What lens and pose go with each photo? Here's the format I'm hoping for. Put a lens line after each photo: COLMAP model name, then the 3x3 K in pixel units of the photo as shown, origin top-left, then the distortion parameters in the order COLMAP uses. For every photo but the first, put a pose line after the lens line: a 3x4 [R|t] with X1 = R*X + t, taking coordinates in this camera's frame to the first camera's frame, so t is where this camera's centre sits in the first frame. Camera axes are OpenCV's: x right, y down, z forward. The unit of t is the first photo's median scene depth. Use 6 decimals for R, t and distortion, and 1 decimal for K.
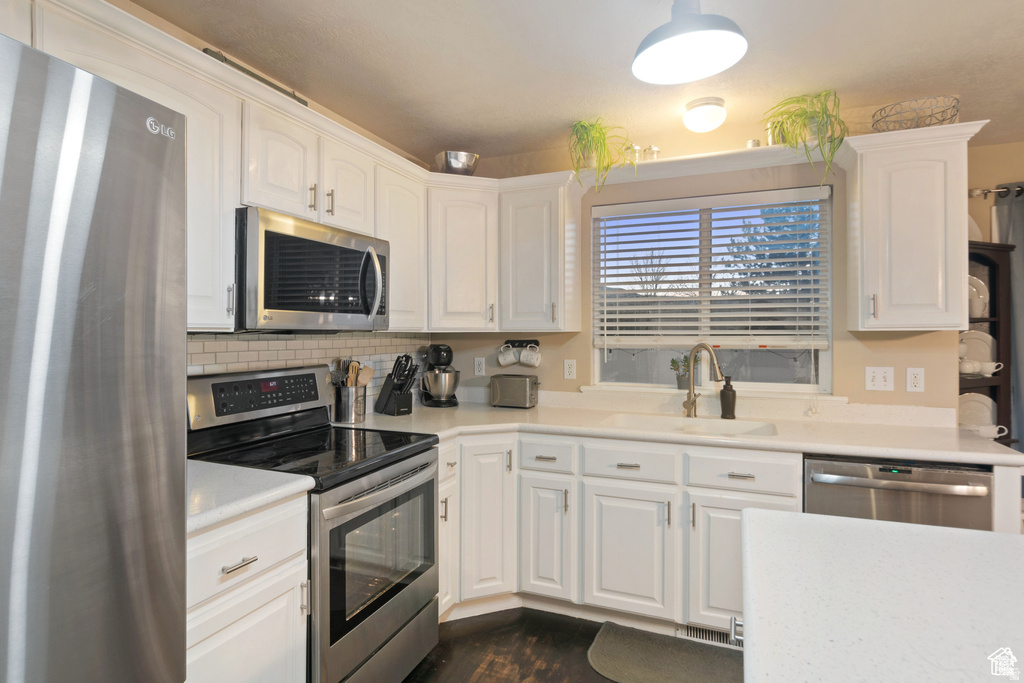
lens RADIAL K [[570.1, 0, 500.2], [0, 570.1, 326.5], [0, 0, 1]] dist [0.002472, -0.000257]
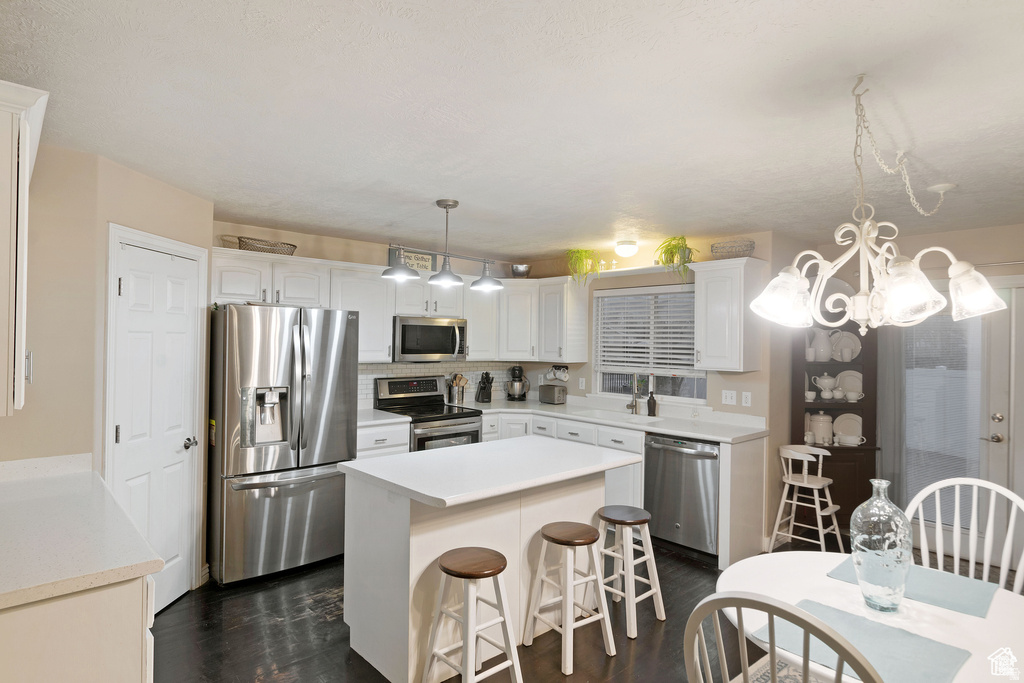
lens RADIAL K [[550.8, 0, 503.0], [0, 550.8, 336.3], [0, 0, 1]] dist [-0.020761, 0.000362]
pose [[0.910038, 0.012856, -0.414325, 0.727092], [-0.013053, 0.999912, 0.002355, -0.085535], [0.414318, 0.003265, 0.910126, -0.767367]]
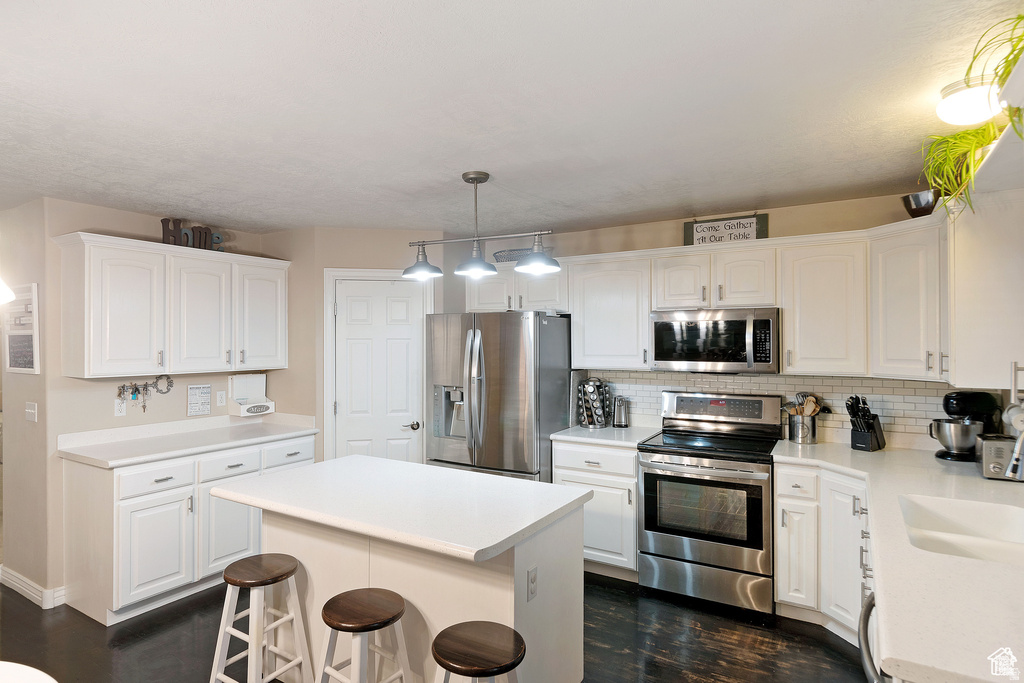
lens RADIAL K [[570.1, 0, 510.5], [0, 570.1, 343.0], [0, 0, 1]] dist [0.002472, -0.000257]
pose [[-0.154844, 0.003092, -0.987934, 1.136398], [0.010867, 0.999940, 0.001426, -0.069390], [0.987879, -0.010515, -0.154868, 0.544450]]
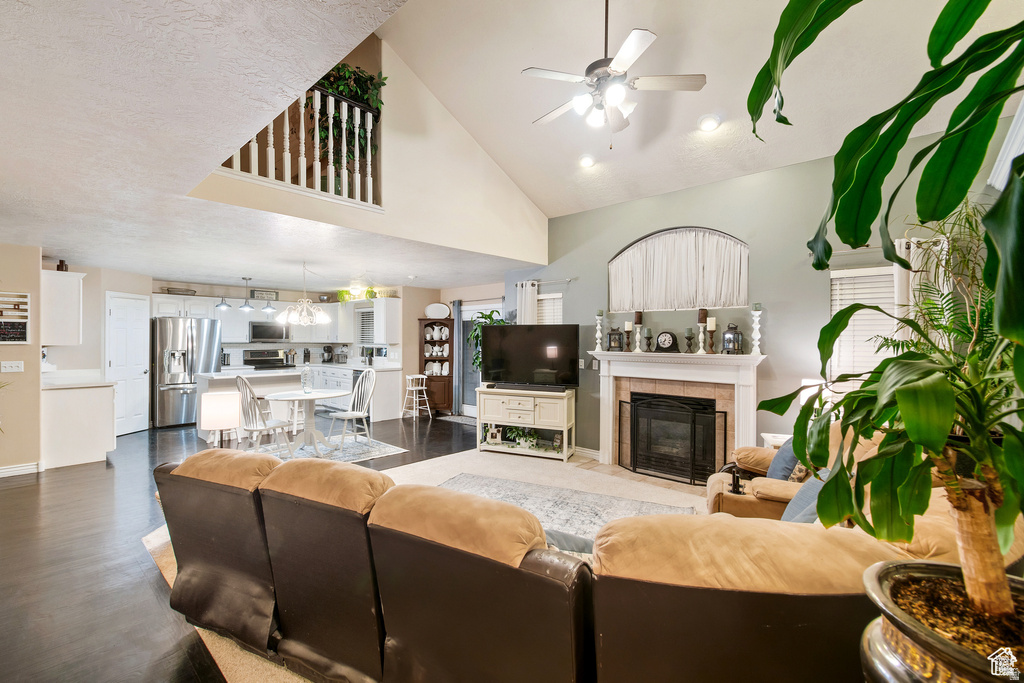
lens RADIAL K [[449.4, 0, 507.7], [0, 449.4, 340.2], [0, 0, 1]] dist [-0.000493, -0.000814]
pose [[0.941577, 0.010933, -0.336619, 2.490615], [-0.006732, 0.999884, 0.013645, -0.065093], [0.336729, -0.010582, 0.941542, -1.698184]]
